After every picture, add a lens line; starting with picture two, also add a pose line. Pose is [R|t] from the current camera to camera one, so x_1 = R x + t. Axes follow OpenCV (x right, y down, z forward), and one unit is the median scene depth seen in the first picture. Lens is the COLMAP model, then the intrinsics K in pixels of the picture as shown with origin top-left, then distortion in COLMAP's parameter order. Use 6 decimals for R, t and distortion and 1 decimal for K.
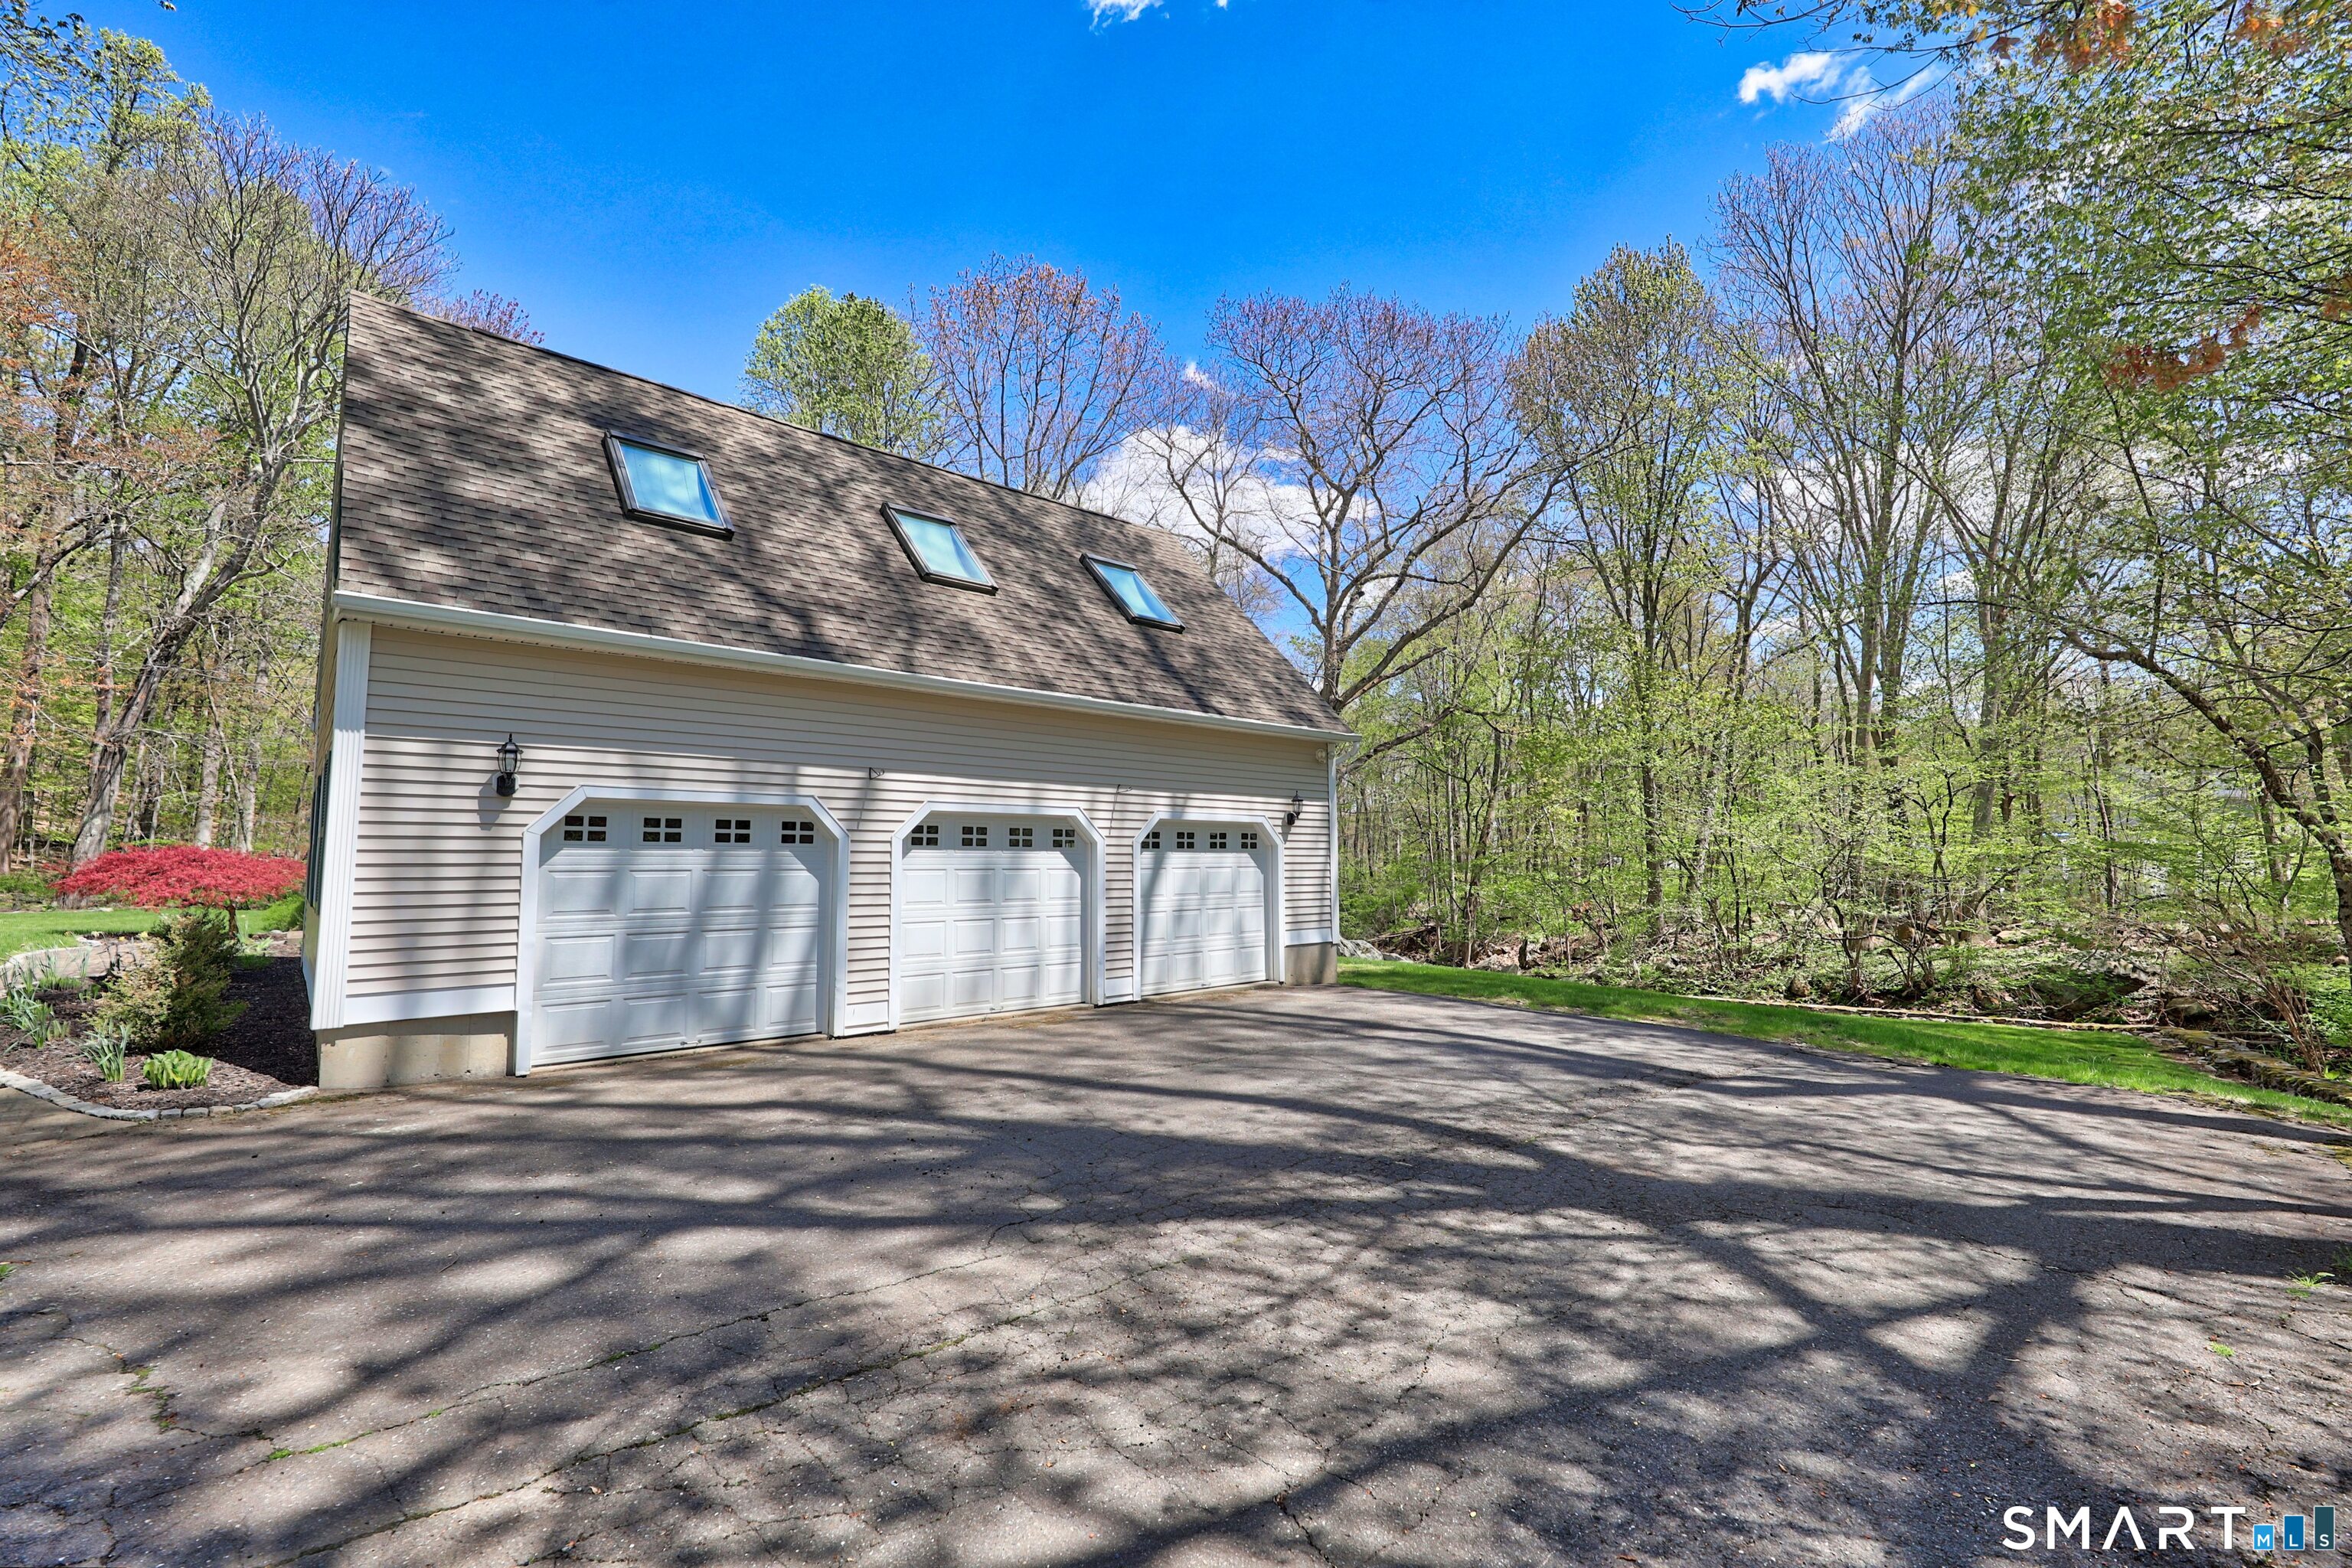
lens RADIAL K [[997.9, 0, 1176.3], [0, 997.9, 792.7], [0, 0, 1]] dist [0.002963, 0.000162]
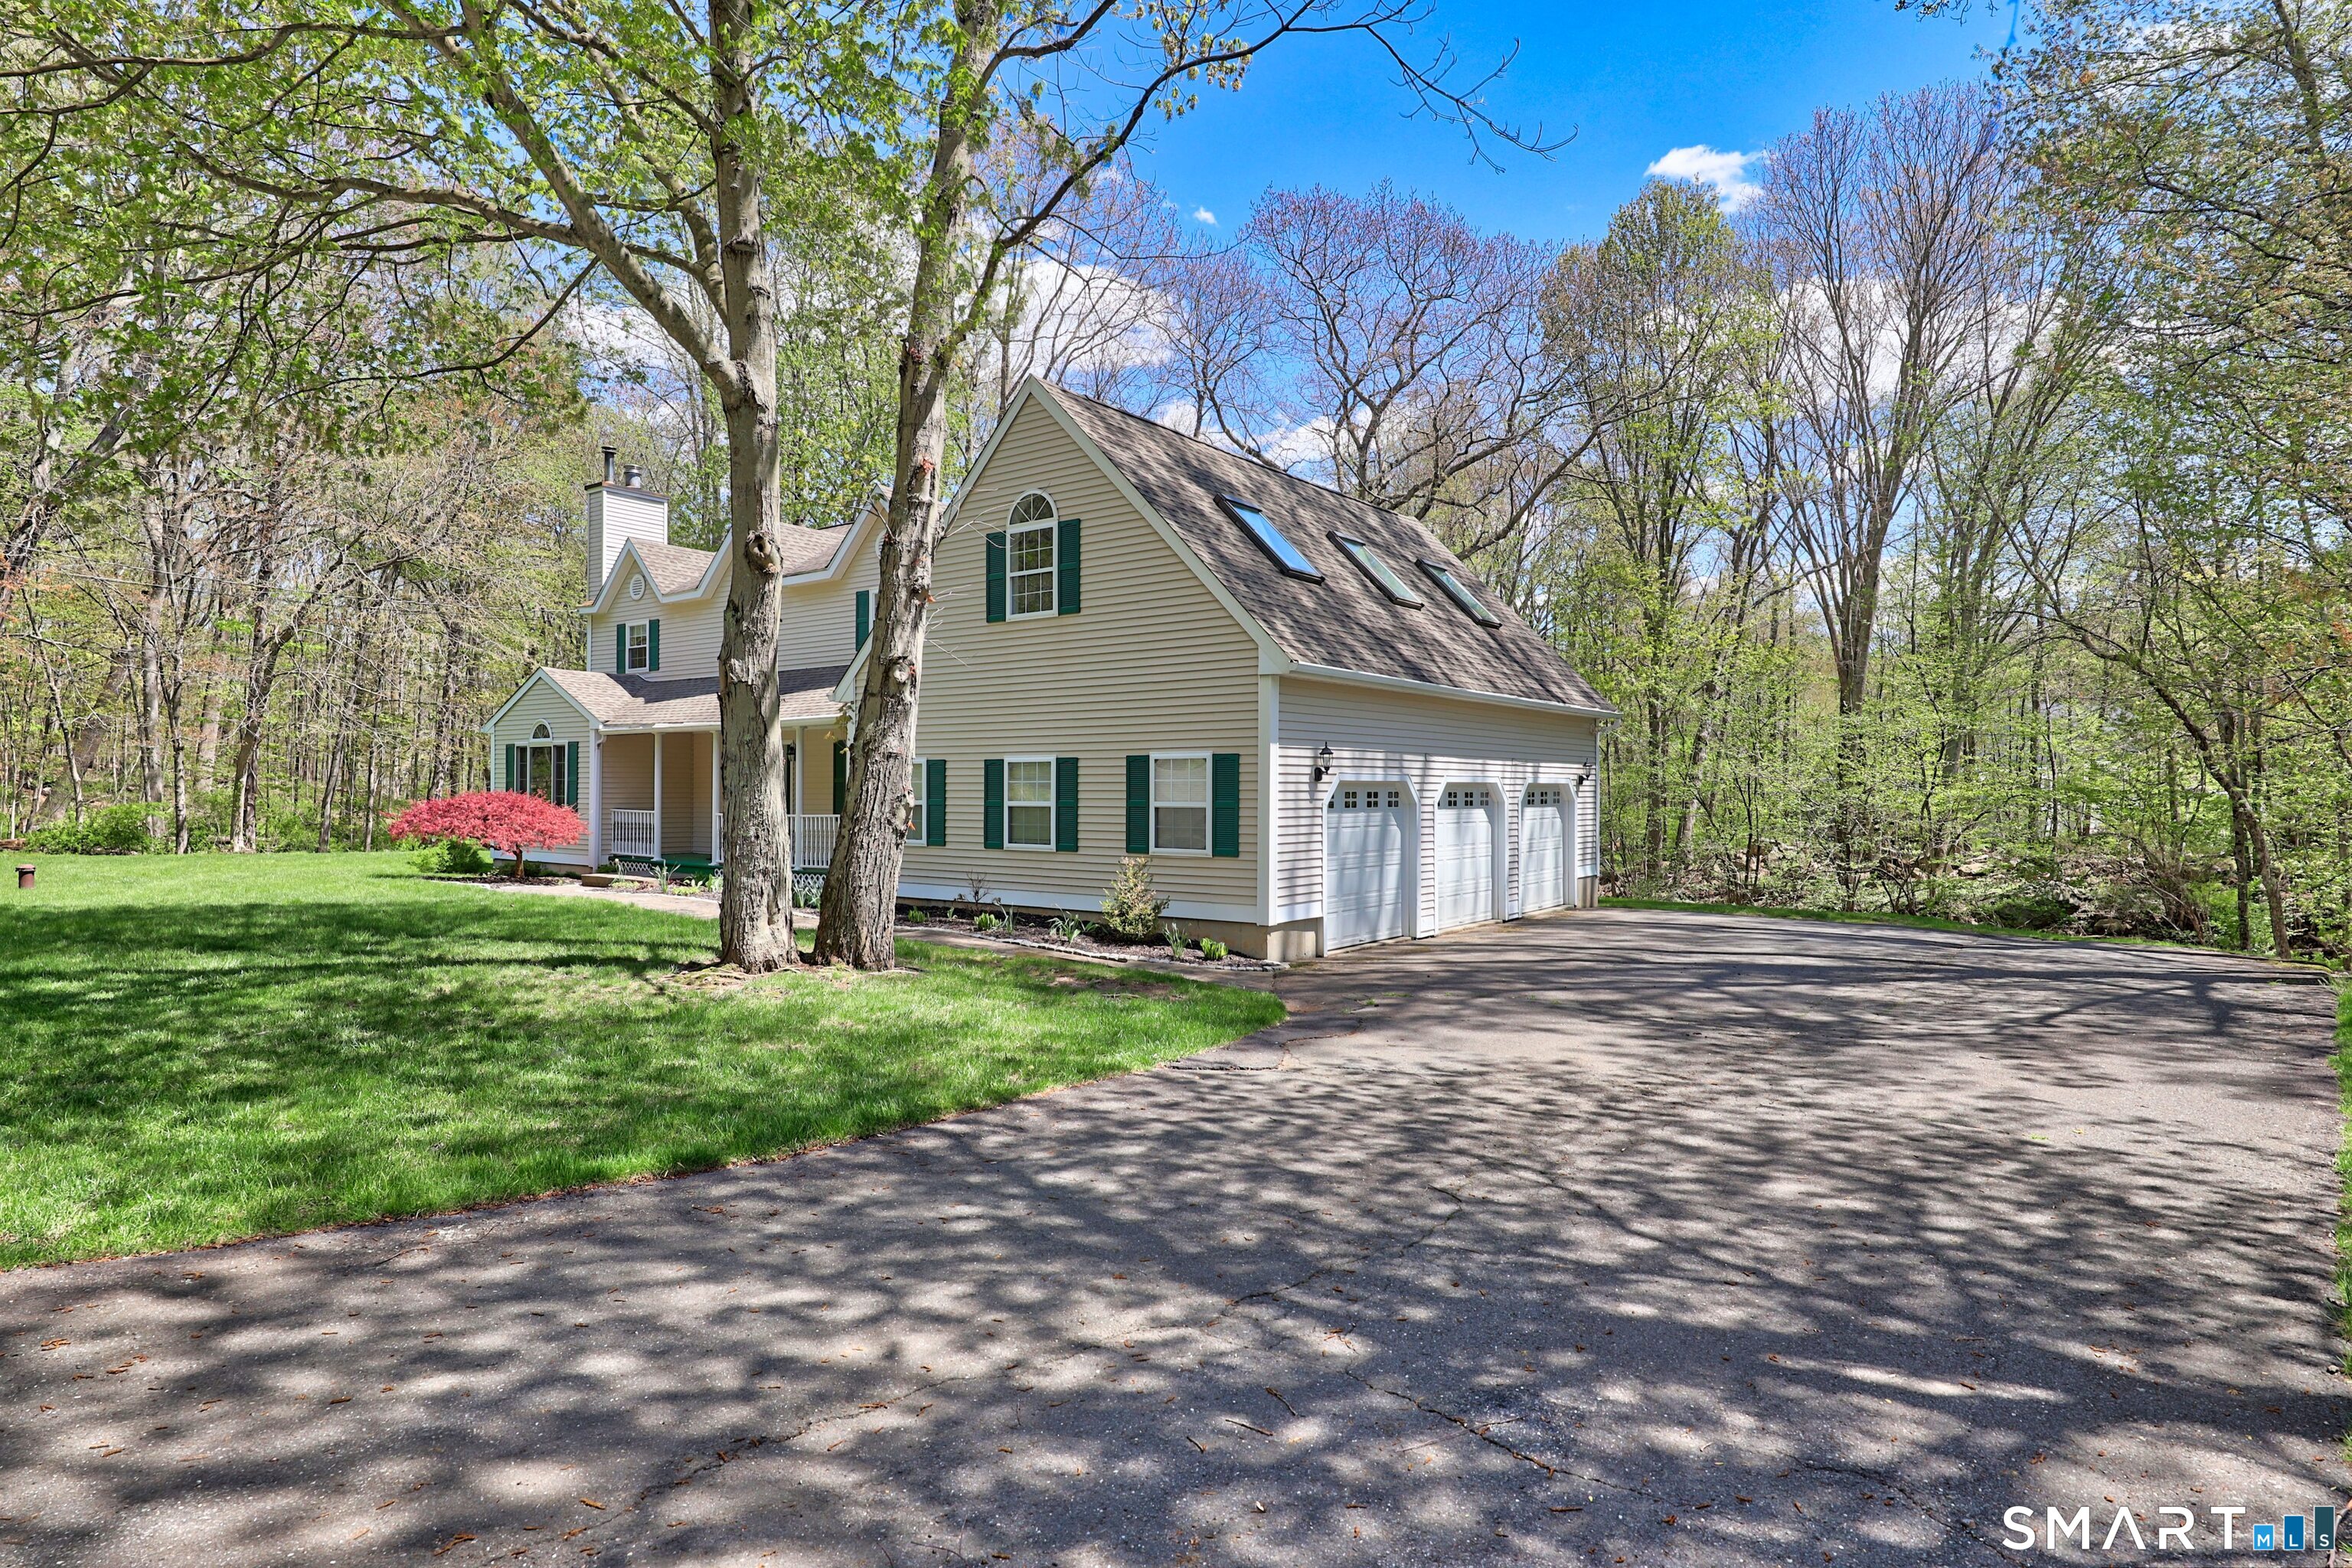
lens RADIAL K [[1280.2, 0, 1176.3], [0, 1280.2, 782.2], [0, 0, 1]] dist [-0.002980, -0.000283]
pose [[0.981678, 0.008567, 0.190355, -0.728215], [-0.021735, 0.997503, 0.067198, -0.071396], [-0.189304, -0.070105, 0.979413, -0.527323]]
